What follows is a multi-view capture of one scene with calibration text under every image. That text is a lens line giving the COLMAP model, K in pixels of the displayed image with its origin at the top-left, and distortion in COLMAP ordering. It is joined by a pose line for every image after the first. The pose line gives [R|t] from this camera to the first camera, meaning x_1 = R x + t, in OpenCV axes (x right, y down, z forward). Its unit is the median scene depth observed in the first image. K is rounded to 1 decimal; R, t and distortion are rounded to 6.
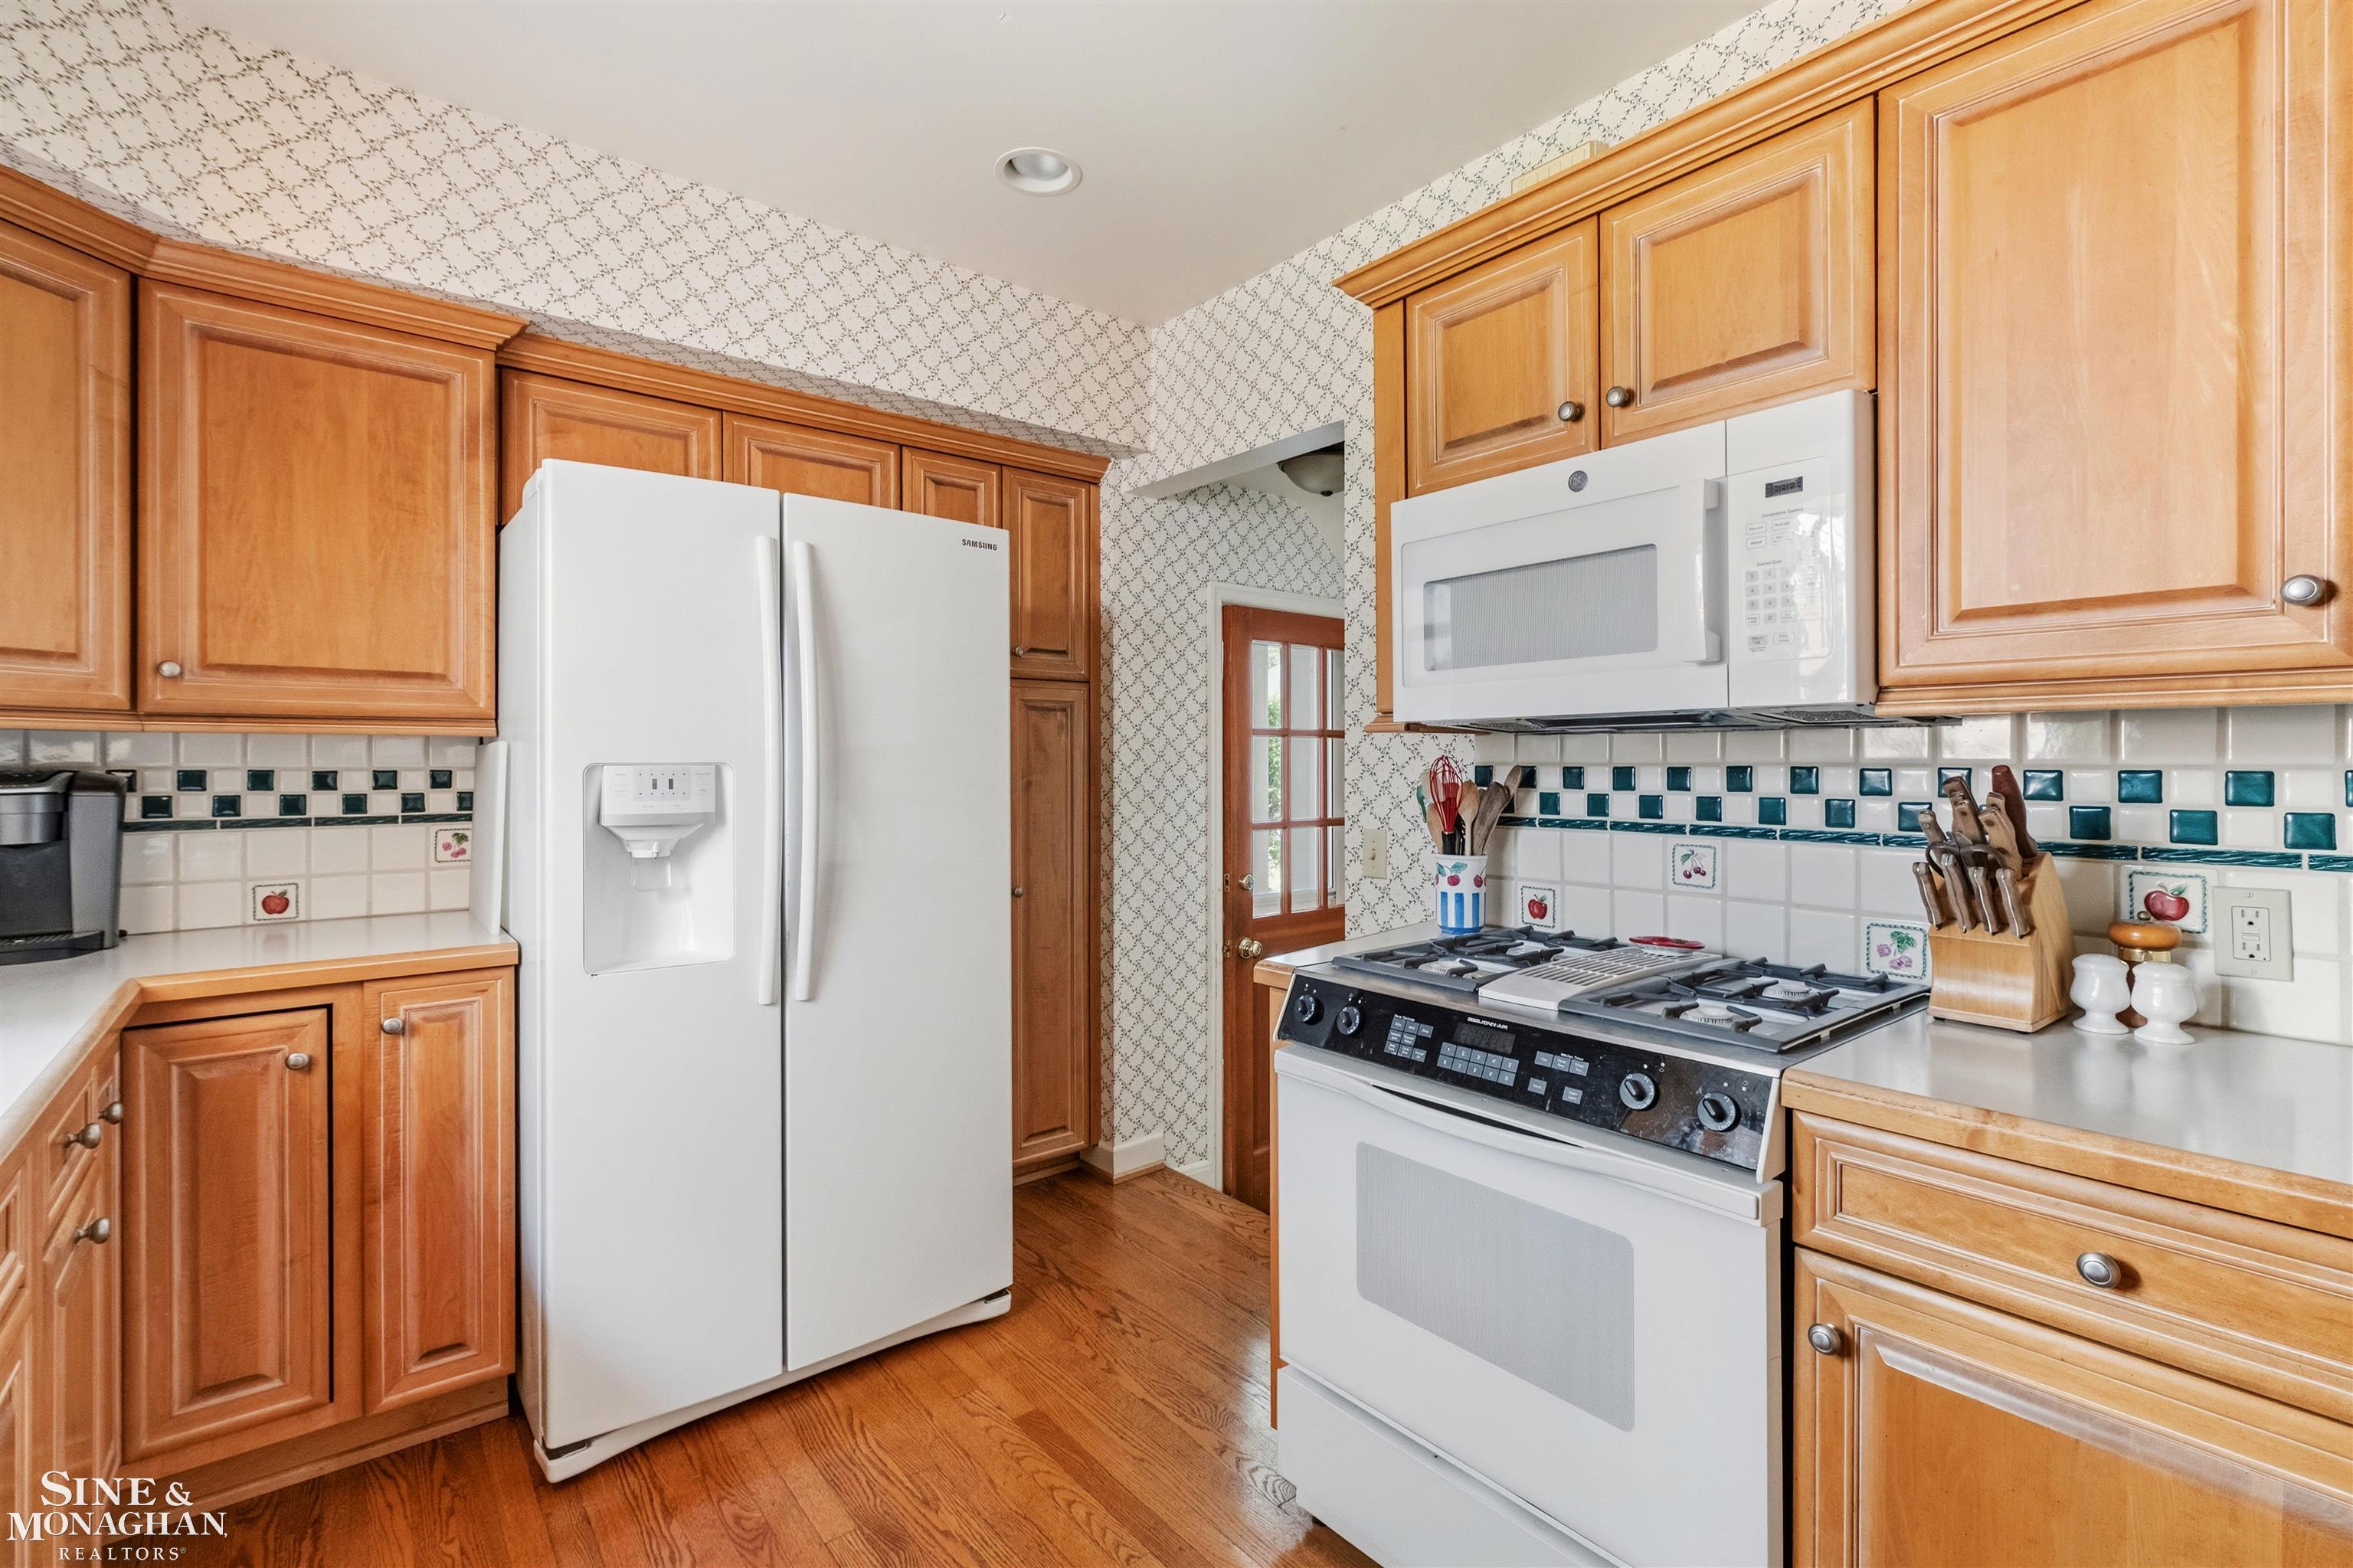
lens RADIAL K [[1073.9, 0, 1182.7], [0, 1073.9, 759.9], [0, 0, 1]] dist [-0.003795, 0.001261]
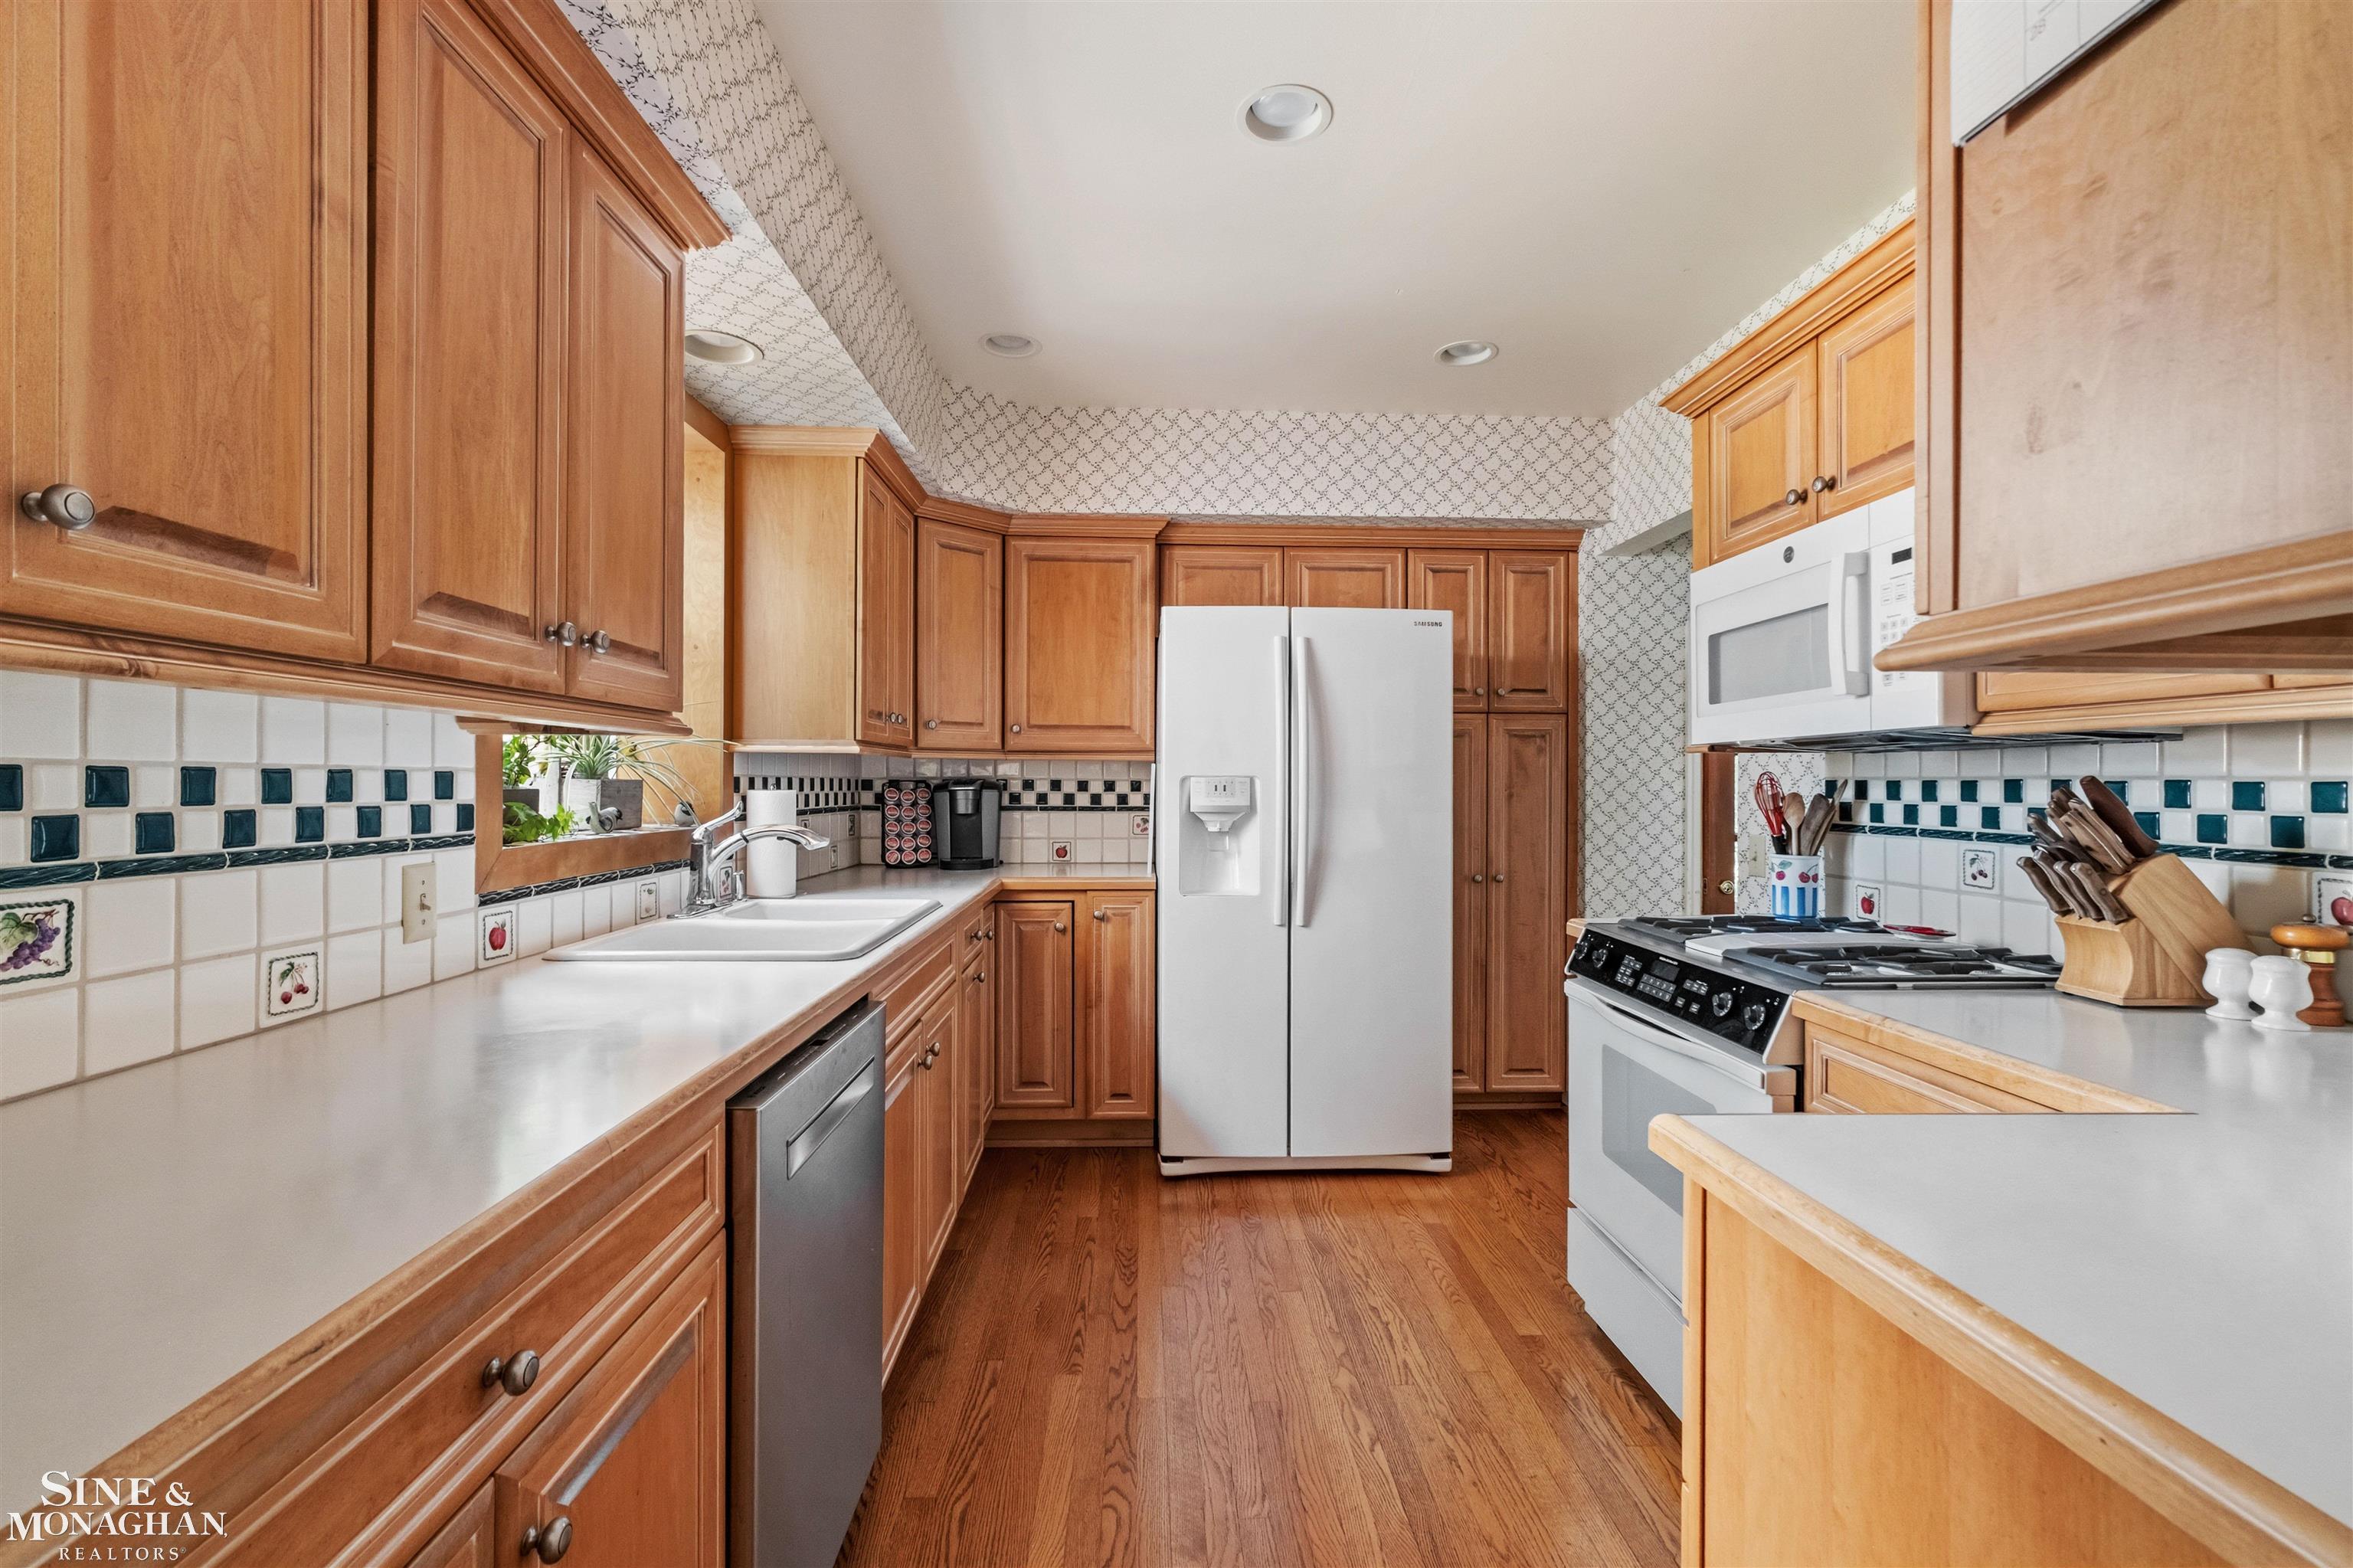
lens RADIAL K [[996.5, 0, 1174.8], [0, 996.5, 781.7], [0, 0, 1]] dist [-0.007625, 0.001437]
pose [[0.802218, 0.004816, -0.597011, 0.388203], [-0.004233, 0.999988, 0.002379, 0.008470], [0.597016, 0.000619, 0.802229, -0.303746]]
